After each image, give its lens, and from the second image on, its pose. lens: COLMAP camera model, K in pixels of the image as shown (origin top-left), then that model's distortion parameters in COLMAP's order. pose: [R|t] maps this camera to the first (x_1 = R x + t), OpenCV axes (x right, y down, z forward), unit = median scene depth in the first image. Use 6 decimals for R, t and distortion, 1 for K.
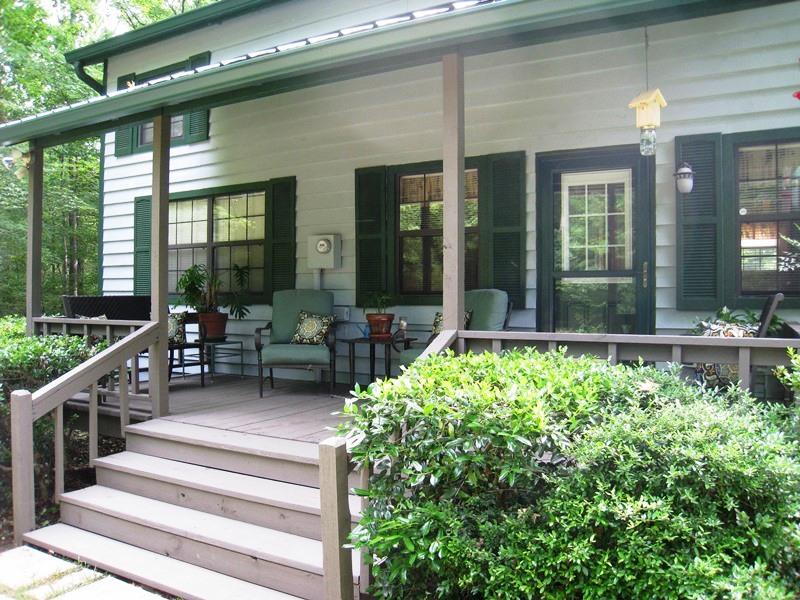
lens RADIAL K [[650.9, 0, 400.0], [0, 650.9, 300.0], [0, 0, 1]] dist [-0.124990, 0.002525]
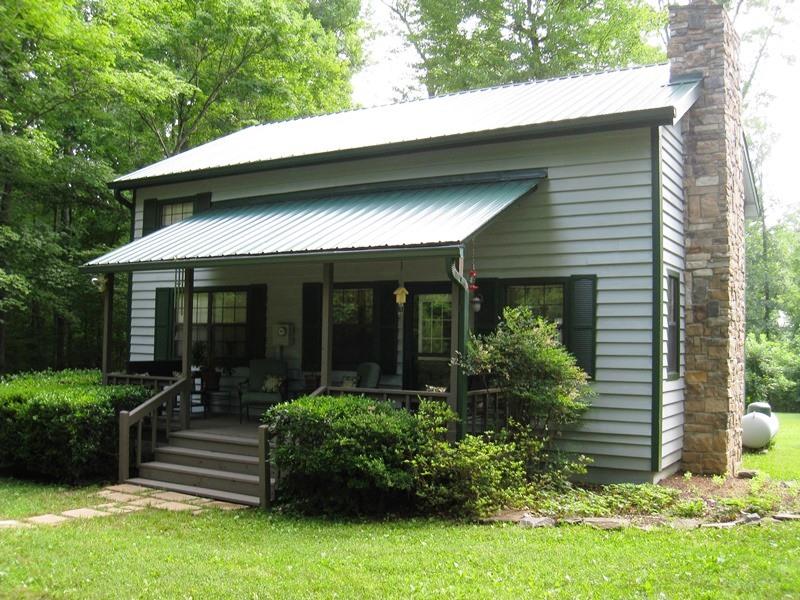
lens RADIAL K [[832.8, 0, 400.0], [0, 832.8, 300.0], [0, 0, 1]] dist [-0.141175, -0.002441]
pose [[0.999293, 0.014682, -0.034598, 0.238555], [-0.016573, 0.998347, -0.055030, -0.053042], [0.033733, 0.055565, 0.997885, -1.019926]]
